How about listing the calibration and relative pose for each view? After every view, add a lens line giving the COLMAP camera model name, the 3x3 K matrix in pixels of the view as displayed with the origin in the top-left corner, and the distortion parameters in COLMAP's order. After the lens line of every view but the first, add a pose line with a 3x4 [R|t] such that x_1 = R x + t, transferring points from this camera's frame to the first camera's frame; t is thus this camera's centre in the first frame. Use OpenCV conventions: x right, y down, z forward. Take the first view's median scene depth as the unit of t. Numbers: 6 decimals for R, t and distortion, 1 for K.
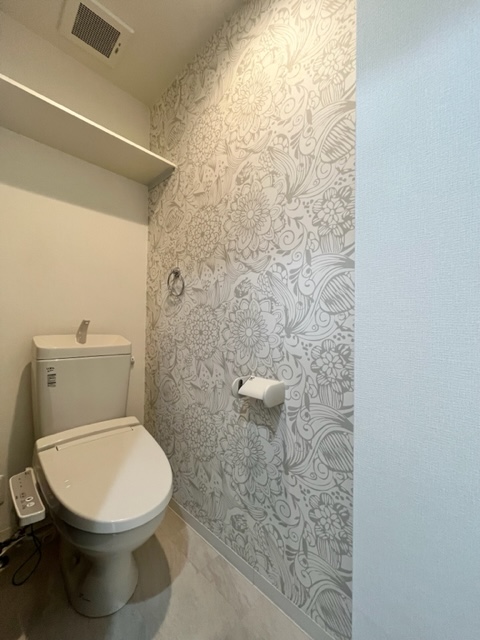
lens RADIAL K [[258.2, 0, 239.2], [0, 258.2, 322.2], [0, 0, 1]] dist [0.000248, 0.000053]
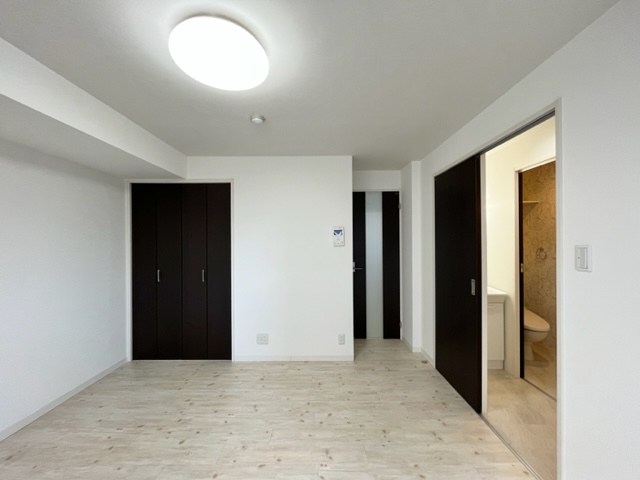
lens RADIAL K [[258.2, 0, 320.2], [0, 258.2, 239.7], [0, 0, 1]] dist [0.000248, 0.000053]
pose [[0.698389, -0.021054, -0.715408, 0.034290], [0.009495, 0.999752, -0.020152, -0.246429], [0.715655, 0.007281, 0.698416, -2.070100]]
